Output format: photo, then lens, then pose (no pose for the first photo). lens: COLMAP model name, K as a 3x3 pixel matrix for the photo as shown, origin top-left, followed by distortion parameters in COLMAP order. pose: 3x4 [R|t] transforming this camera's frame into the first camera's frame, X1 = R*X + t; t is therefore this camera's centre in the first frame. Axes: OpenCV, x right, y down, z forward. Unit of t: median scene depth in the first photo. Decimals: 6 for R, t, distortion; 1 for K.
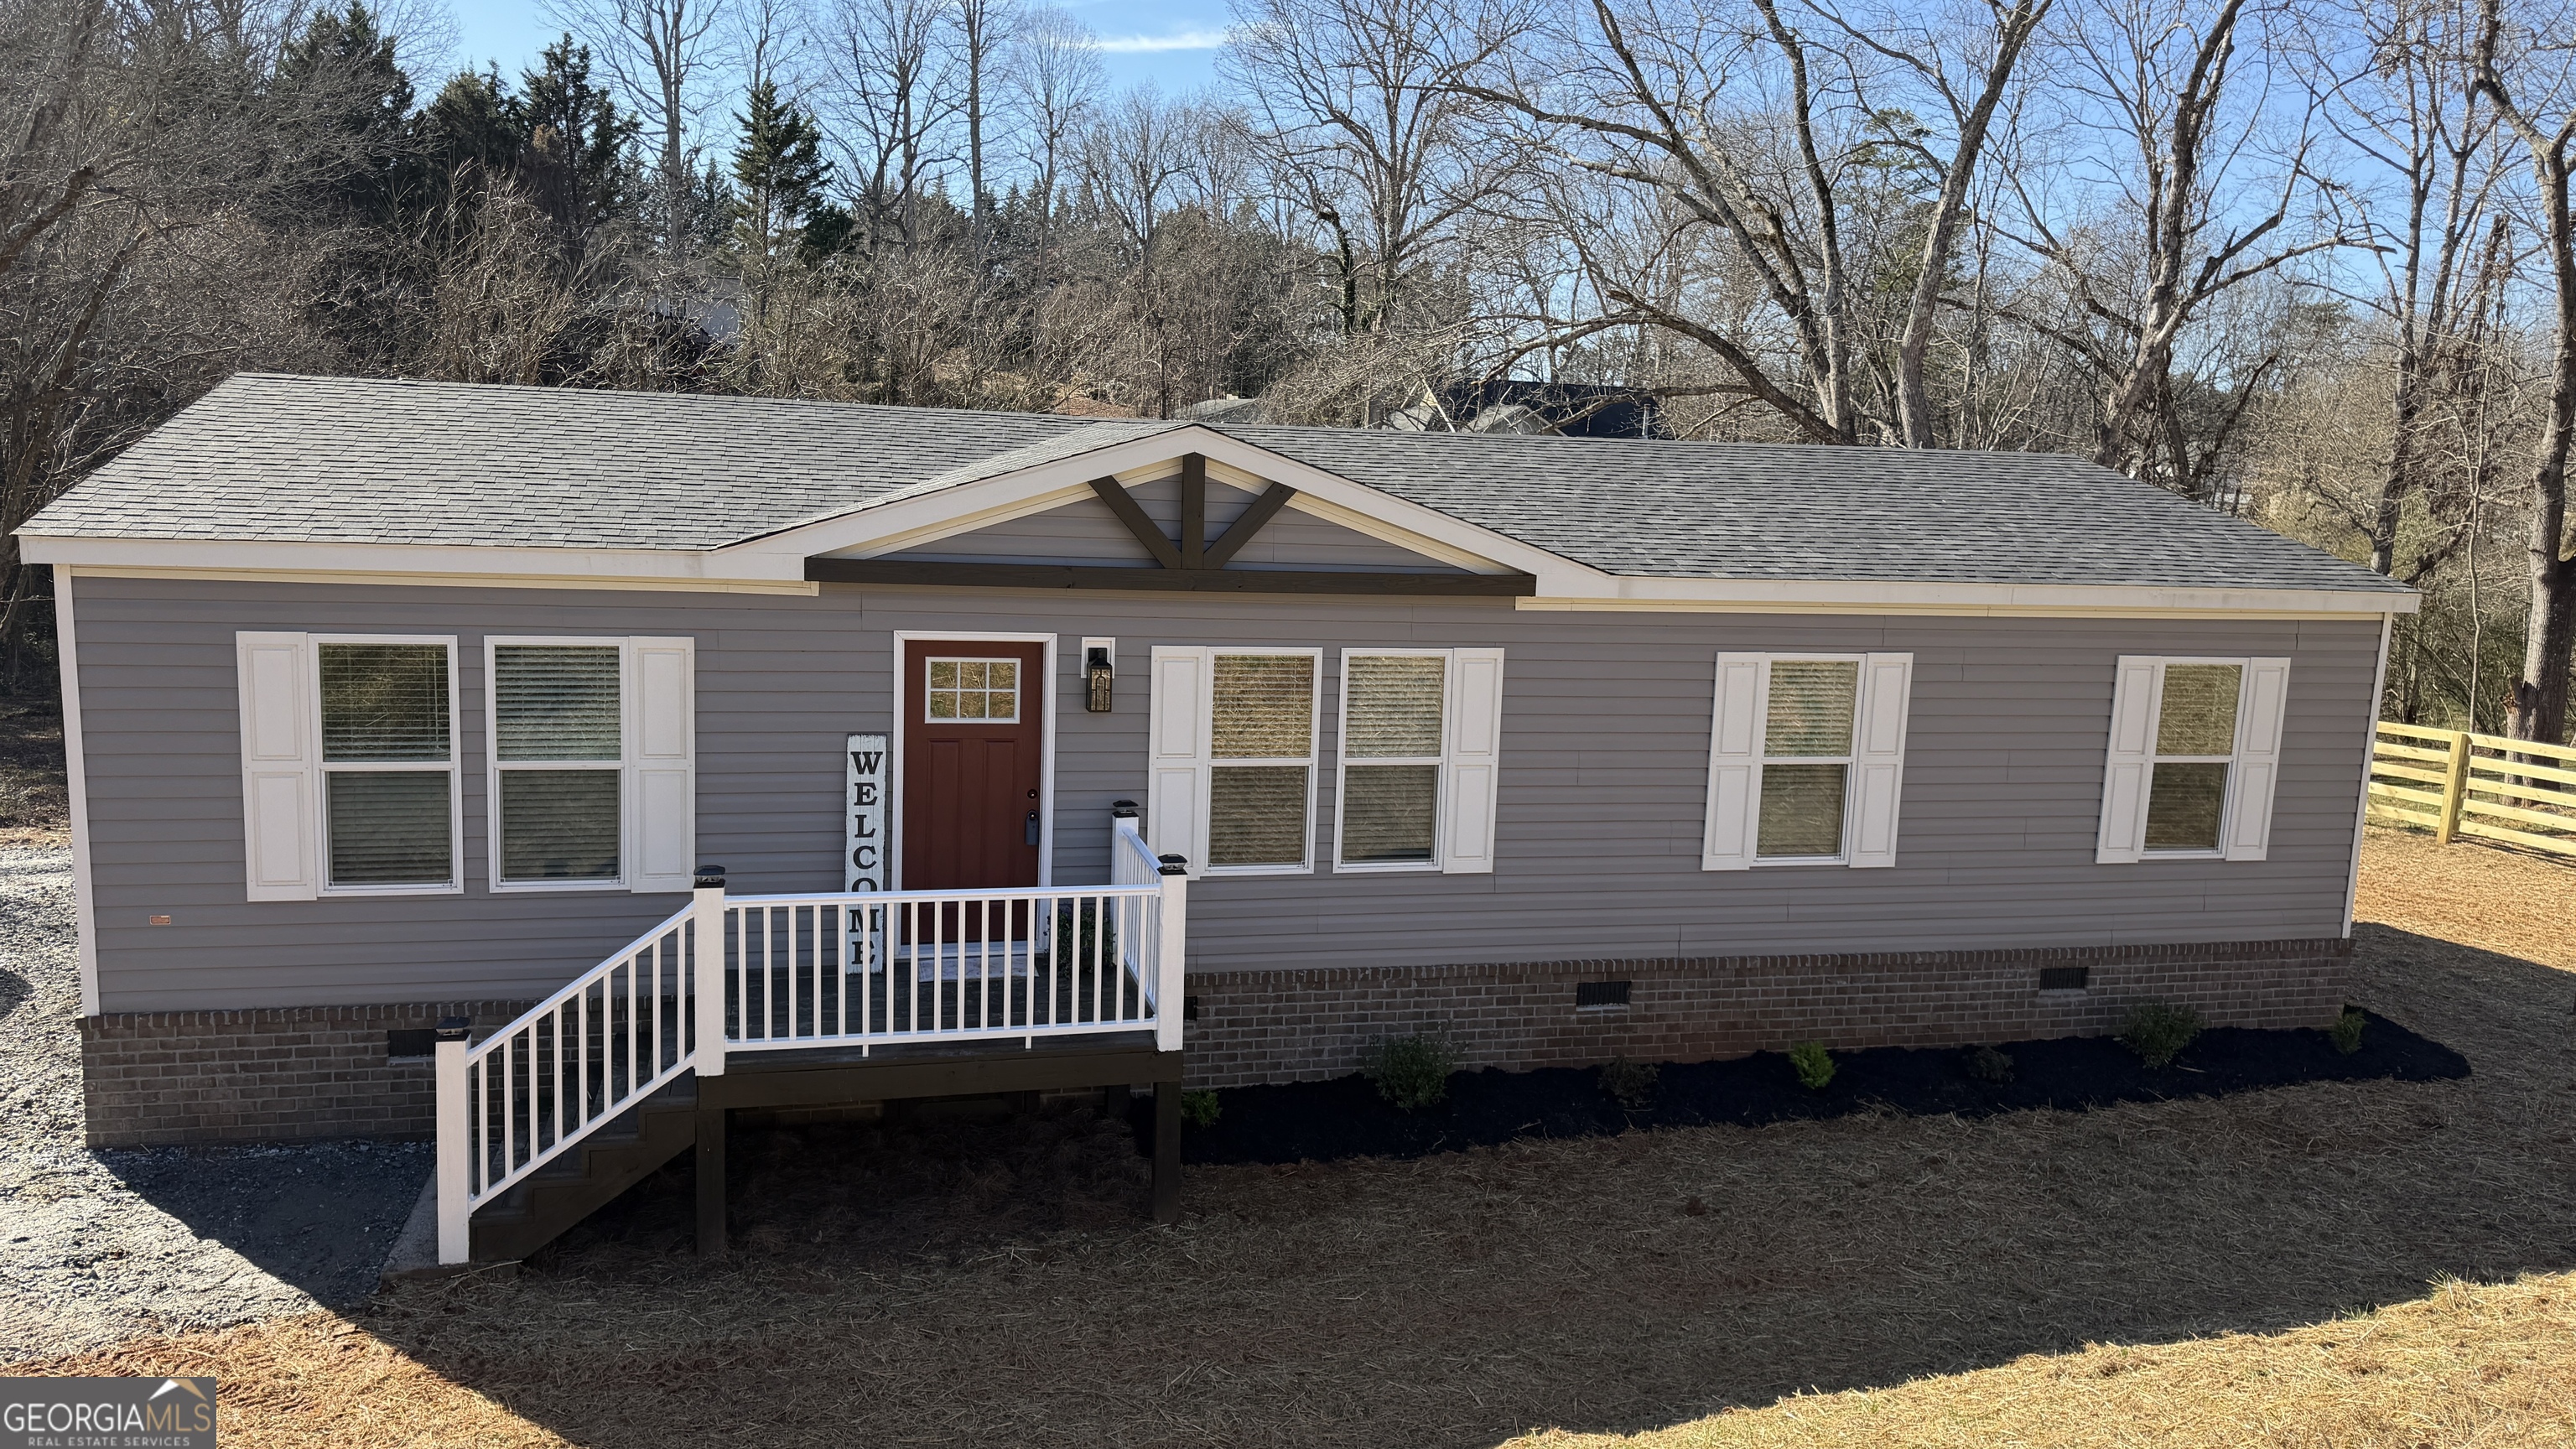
lens RADIAL K [[1788.9, 0, 1288.0], [0, 1788.9, 724.5], [0, 0, 1]] dist [0.097944, -0.129953]
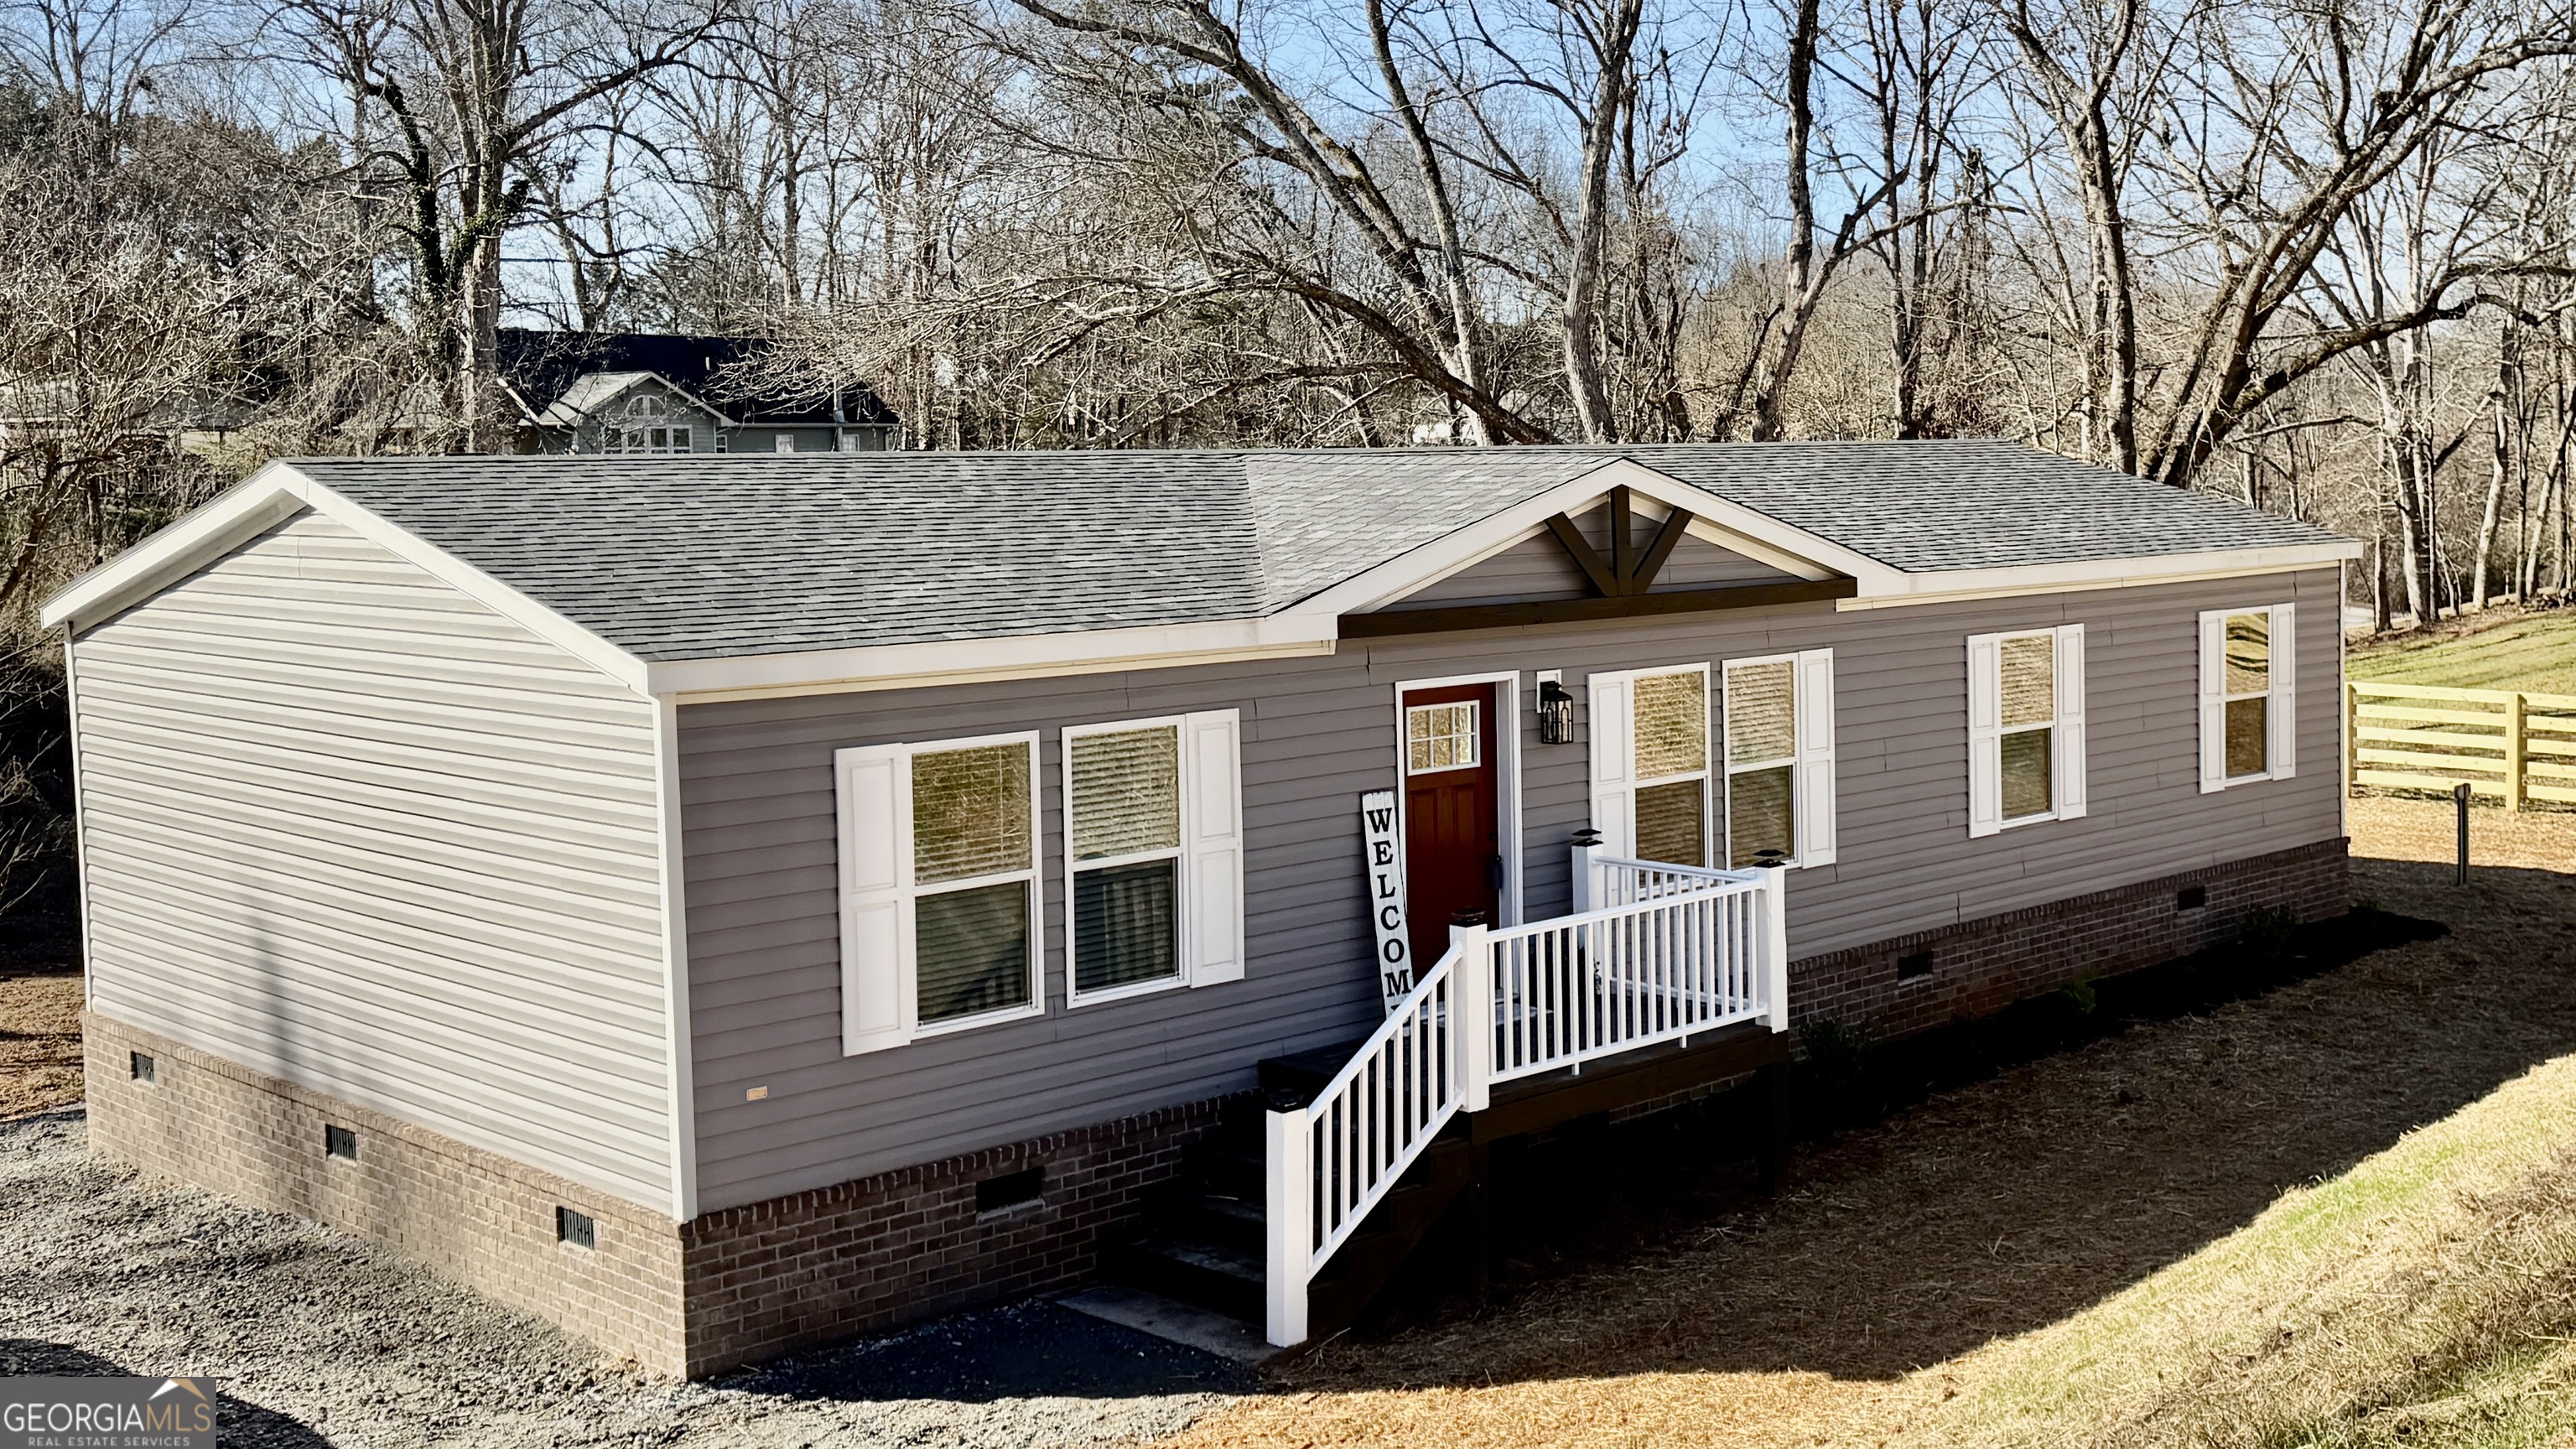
lens RADIAL K [[2736.0, 0, 1863.3], [0, 2736.0, 592.2], [0, 0, 1]] dist [0.182334, -0.409302]
pose [[0.814894, -0.082170, 0.573756, -0.770803], [0.131844, 0.990228, -0.045442, 0.000944], [-0.564416, 0.112677, 0.817765, -0.337358]]
